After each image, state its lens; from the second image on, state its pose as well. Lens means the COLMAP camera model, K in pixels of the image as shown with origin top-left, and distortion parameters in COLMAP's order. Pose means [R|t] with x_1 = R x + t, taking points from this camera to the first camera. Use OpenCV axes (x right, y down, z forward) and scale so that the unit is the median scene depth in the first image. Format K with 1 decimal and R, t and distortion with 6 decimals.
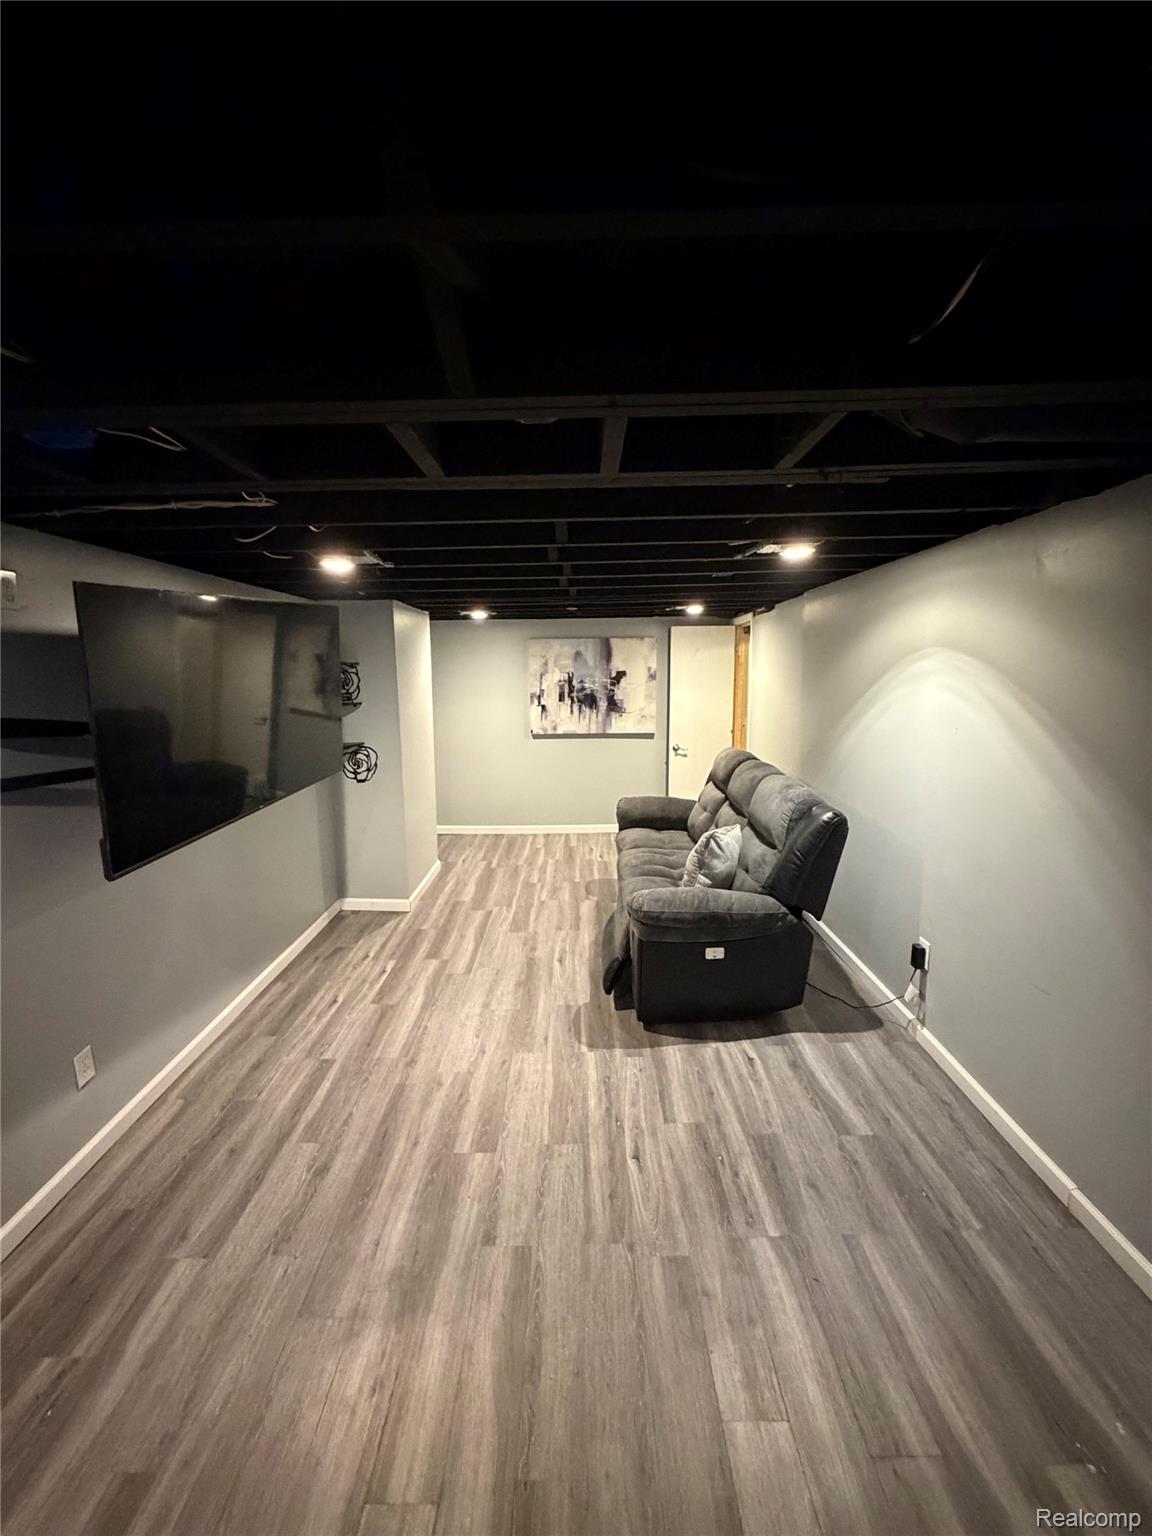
lens RADIAL K [[612.9, 0, 574.2], [0, 612.9, 765.5], [0, 0, 1]] dist [0.001555, -0.000174]
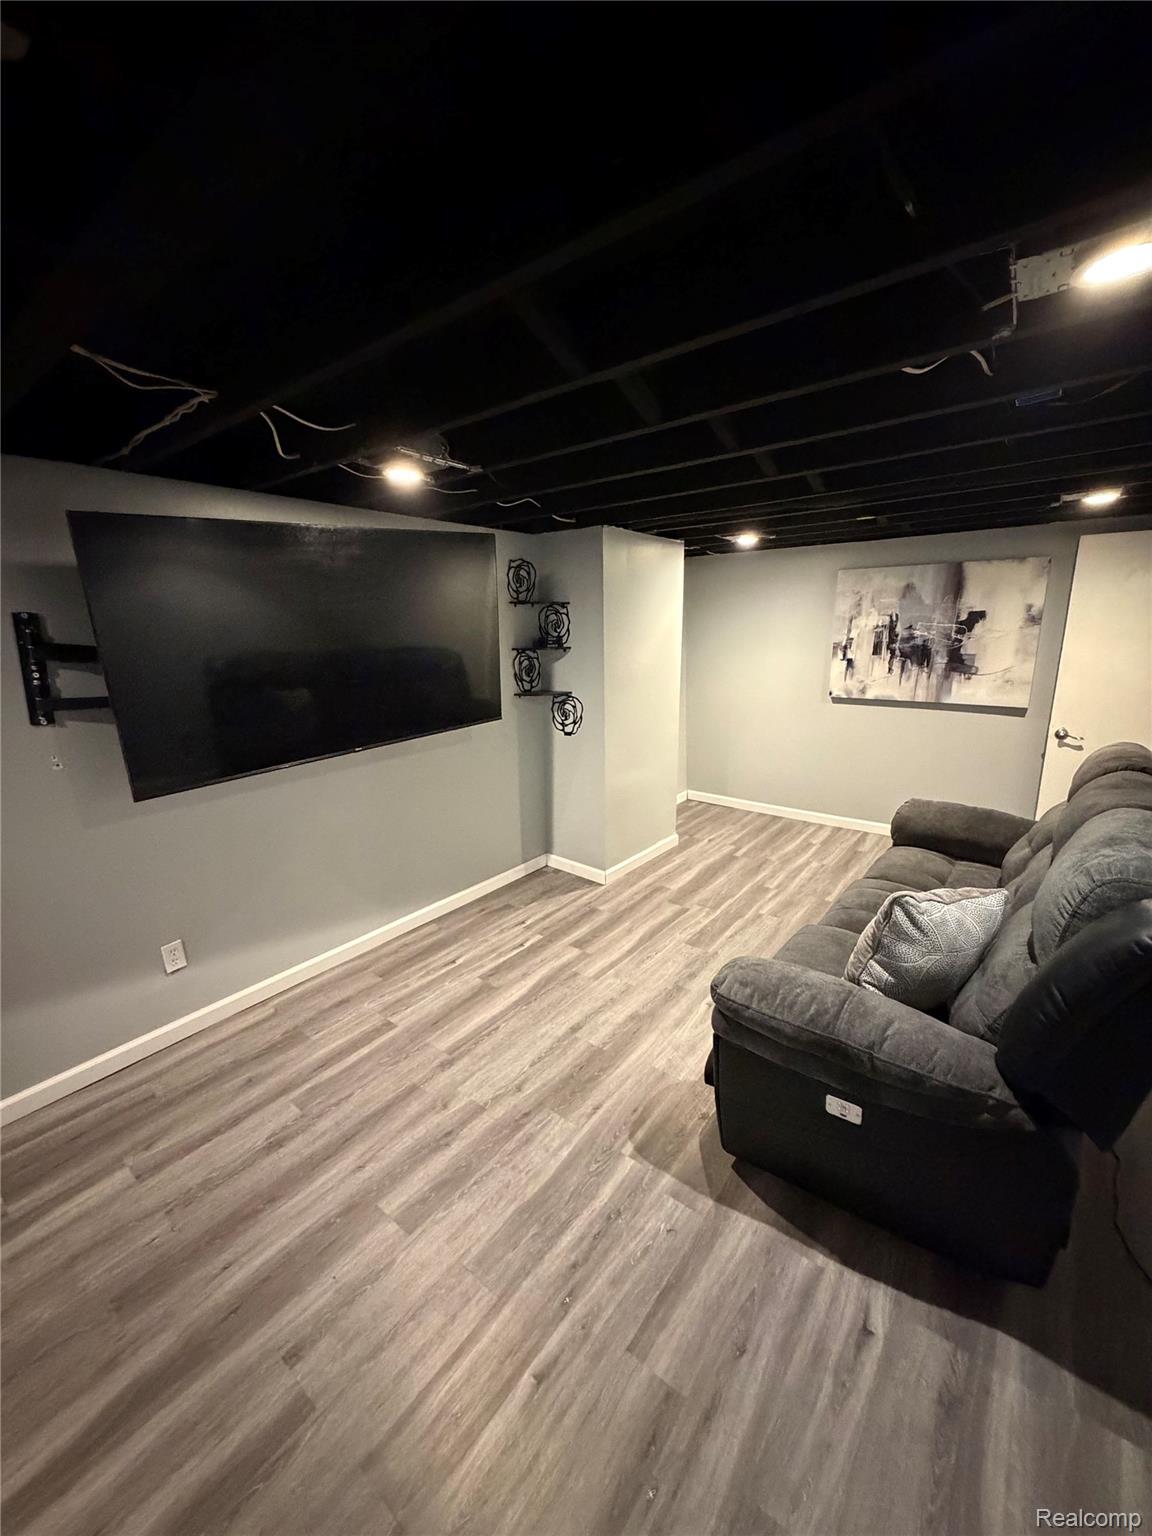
lens RADIAL K [[612.9, 0, 574.0], [0, 612.9, 763.9], [0, 0, 1]] dist [0.001555, -0.000174]
pose [[0.791065, 0.133417, -0.597006, 0.305848], [-0.090409, 0.990708, 0.101604, -0.034874], [0.605014, -0.026401, 0.795777, 0.394628]]
